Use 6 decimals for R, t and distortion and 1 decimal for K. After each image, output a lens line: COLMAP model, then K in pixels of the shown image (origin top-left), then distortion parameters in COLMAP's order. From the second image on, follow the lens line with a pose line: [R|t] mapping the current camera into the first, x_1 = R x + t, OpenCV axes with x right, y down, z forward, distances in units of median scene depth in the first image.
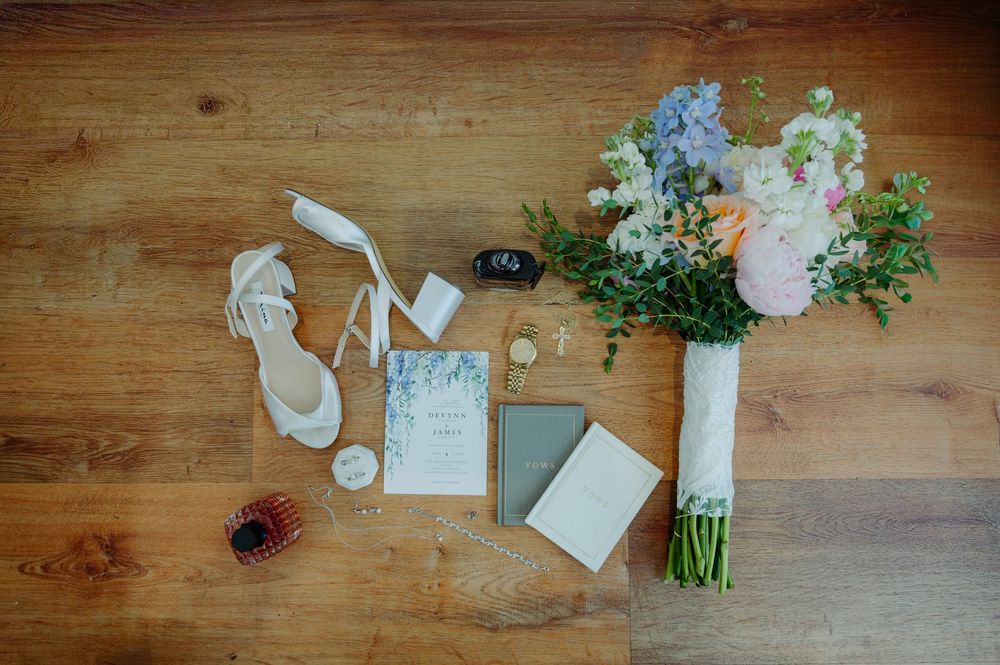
lens RADIAL K [[670.6, 0, 505.3], [0, 670.6, 334.1], [0, 0, 1]] dist [-0.020848, -0.000414]
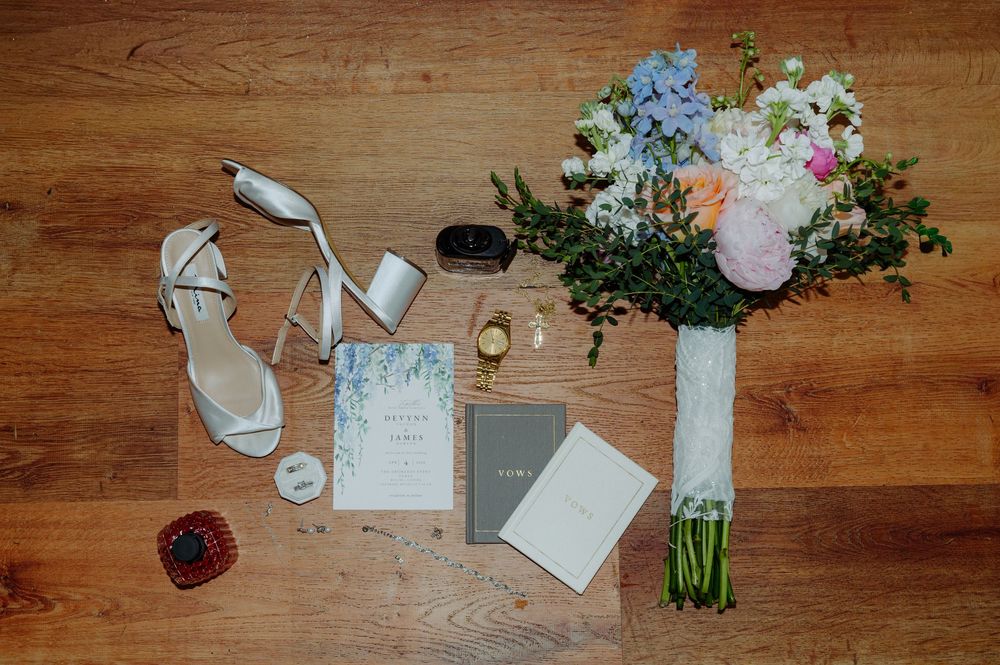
lens RADIAL K [[1328.8, 0, 494.7], [0, 1328.8, 331.3], [0, 0, 1]] dist [-0.016838, 0.000000]
pose [[0.999635, -0.011359, 0.024492, -0.014212], [0.012451, 0.998915, -0.044880, 0.088760], [-0.023956, 0.045169, 0.998692, -0.707715]]
